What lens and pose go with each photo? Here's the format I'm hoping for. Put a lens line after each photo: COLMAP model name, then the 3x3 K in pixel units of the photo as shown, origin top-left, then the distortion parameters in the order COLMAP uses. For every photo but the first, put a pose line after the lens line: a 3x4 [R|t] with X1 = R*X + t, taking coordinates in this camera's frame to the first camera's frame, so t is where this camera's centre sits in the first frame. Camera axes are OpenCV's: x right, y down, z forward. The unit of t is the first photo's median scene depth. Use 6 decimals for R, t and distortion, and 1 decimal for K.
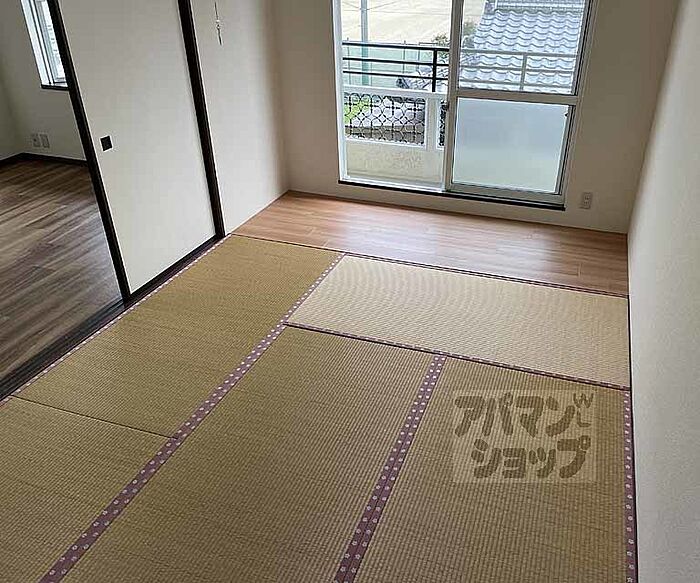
lens RADIAL K [[593.8, 0, 350.0], [0, 593.8, 291.5], [0, 0, 1]] dist [0.136178, -0.169833]
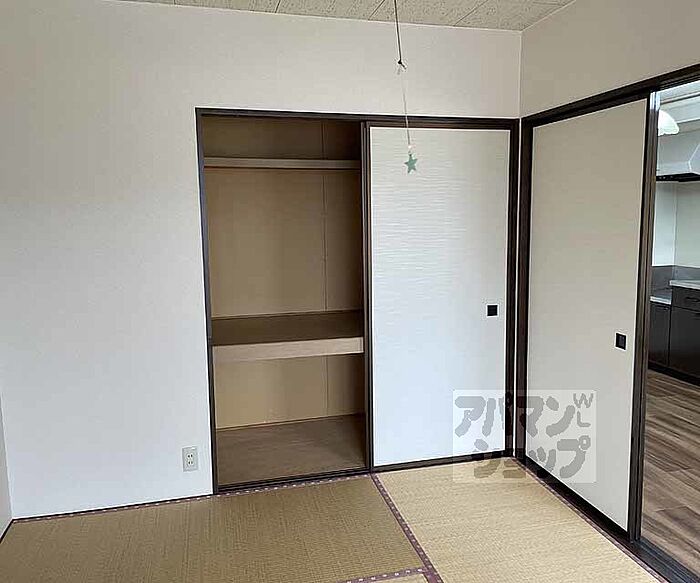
lens RADIAL K [[593.8, 0, 350.0], [0, 593.8, 291.5], [0, 0, 1]] dist [0.136178, -0.169833]
pose [[-0.815797, 0.094940, -0.570492, 0.383366], [-0.278236, 0.800346, 0.531066, -0.638550], [0.507011, 0.591973, -0.626504, 1.283311]]
